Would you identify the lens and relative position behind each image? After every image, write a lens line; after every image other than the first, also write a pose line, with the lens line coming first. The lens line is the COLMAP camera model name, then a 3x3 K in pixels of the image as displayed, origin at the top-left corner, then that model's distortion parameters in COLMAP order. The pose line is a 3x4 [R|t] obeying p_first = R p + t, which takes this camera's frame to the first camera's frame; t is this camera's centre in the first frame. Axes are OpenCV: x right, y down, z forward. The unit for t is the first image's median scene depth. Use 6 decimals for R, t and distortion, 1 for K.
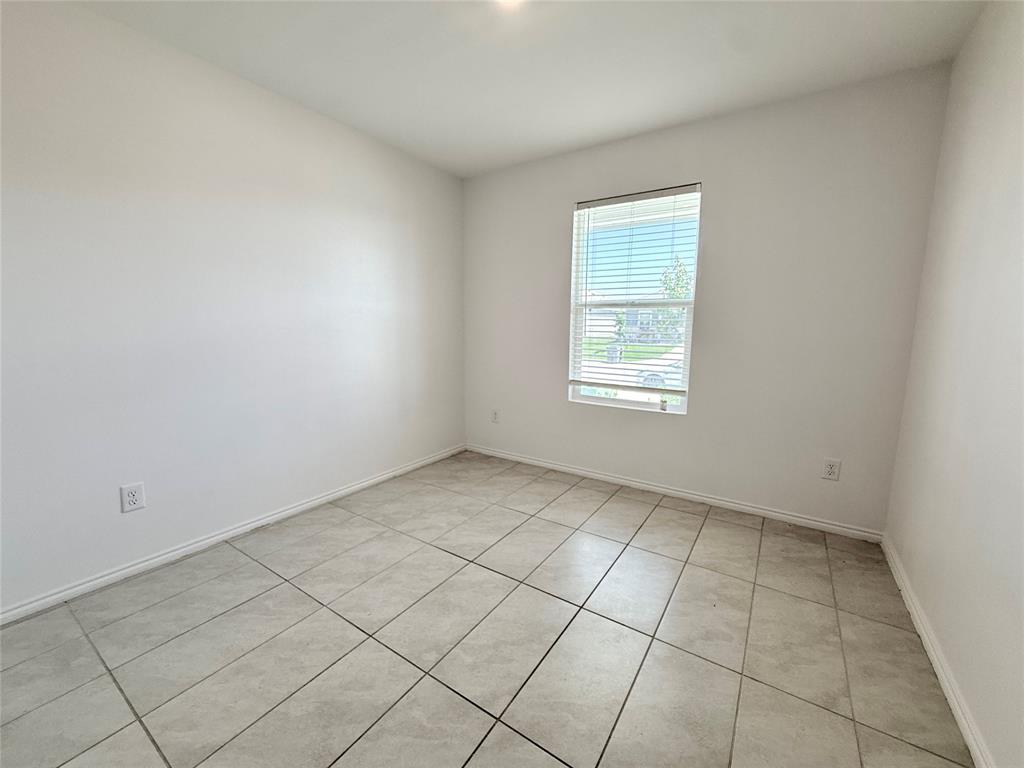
lens RADIAL K [[414.2, 0, 525.6], [0, 414.2, 383.7], [0, 0, 1]] dist [0.001896, 0.000274]
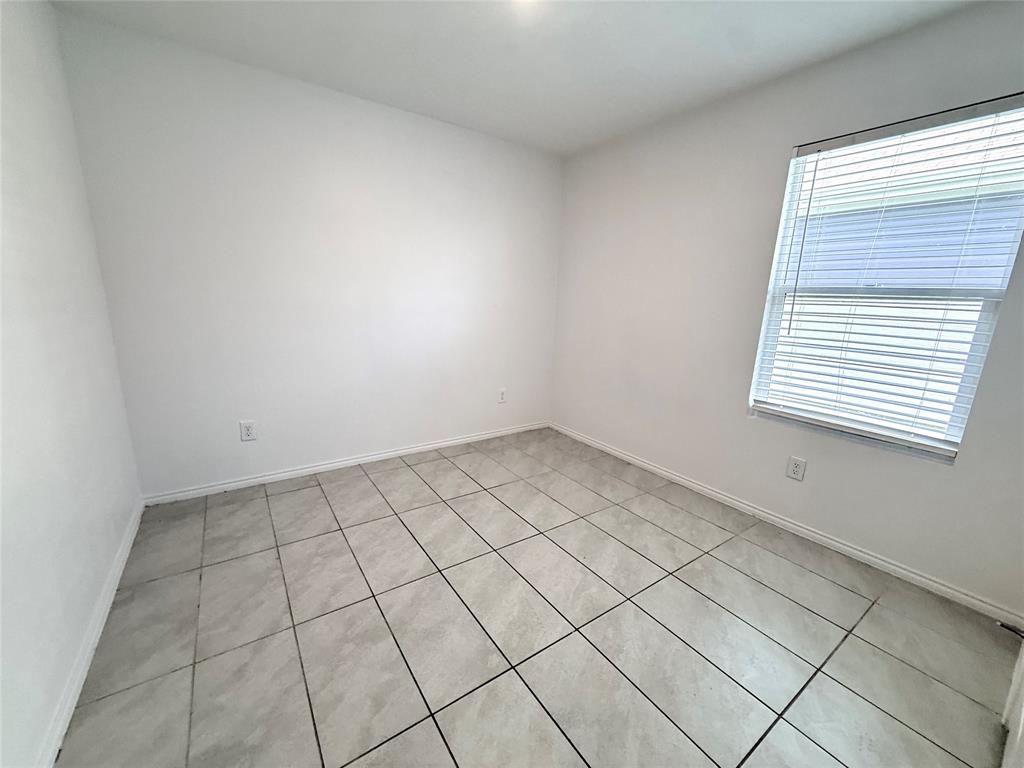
lens RADIAL K [[414.2, 0, 525.6], [0, 414.2, 383.7], [0, 0, 1]] dist [0.001896, 0.000274]
pose [[0.364450, -0.192637, 0.911080, -0.628889], [0.100708, 0.980785, 0.167090, -0.084631], [-0.925761, 0.030858, 0.376847, 0.360078]]
